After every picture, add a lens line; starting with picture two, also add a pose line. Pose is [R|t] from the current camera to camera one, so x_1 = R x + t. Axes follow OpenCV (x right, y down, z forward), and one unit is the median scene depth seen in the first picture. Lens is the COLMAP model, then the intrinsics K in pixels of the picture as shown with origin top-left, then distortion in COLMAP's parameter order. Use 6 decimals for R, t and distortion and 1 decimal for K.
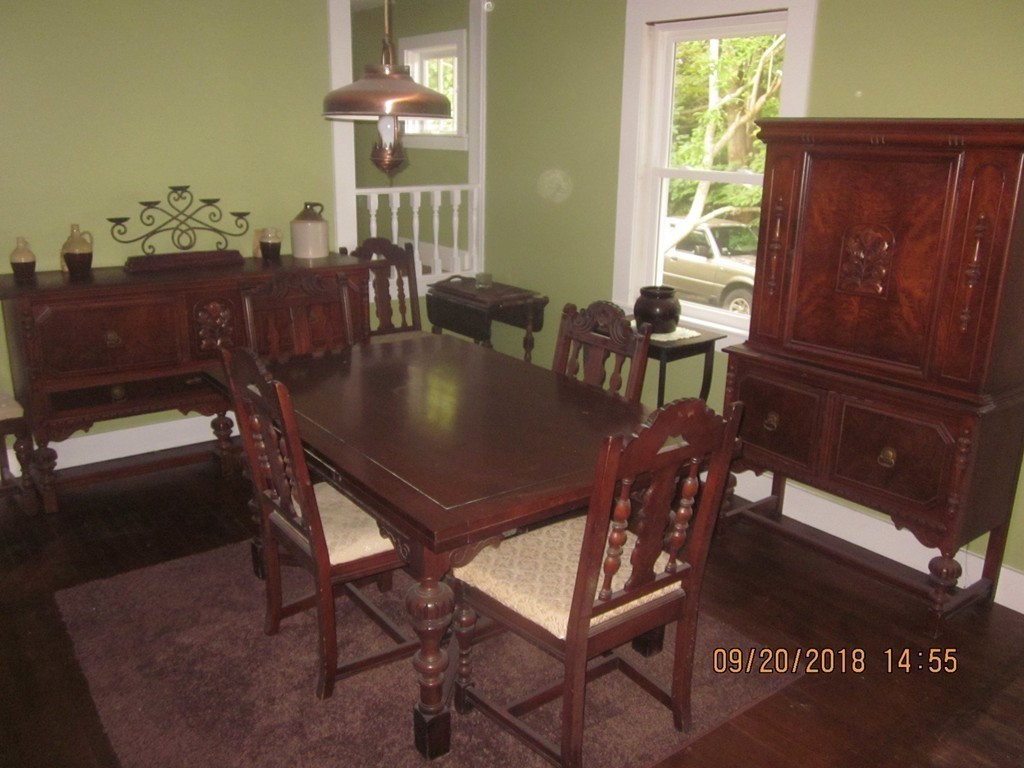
lens RADIAL K [[864.5, 0, 508.3], [0, 864.5, 382.1], [0, 0, 1]] dist [-0.032927, 0.016577]
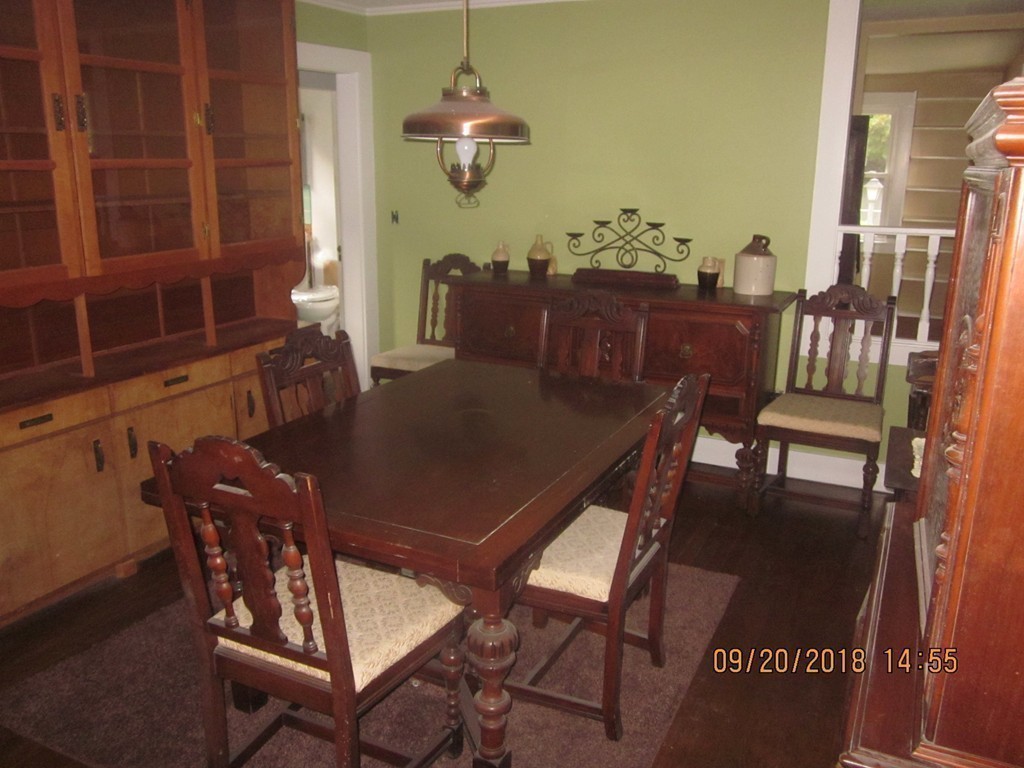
lens RADIAL K [[864.5, 0, 508.6], [0, 864.5, 384.9], [0, 0, 1]] dist [-0.032927, 0.016577]
pose [[0.450196, 0.217696, -0.865986, 0.522238], [-0.249119, 0.961939, 0.112308, -0.099398], [0.857475, 0.165173, 0.487293, 0.380943]]
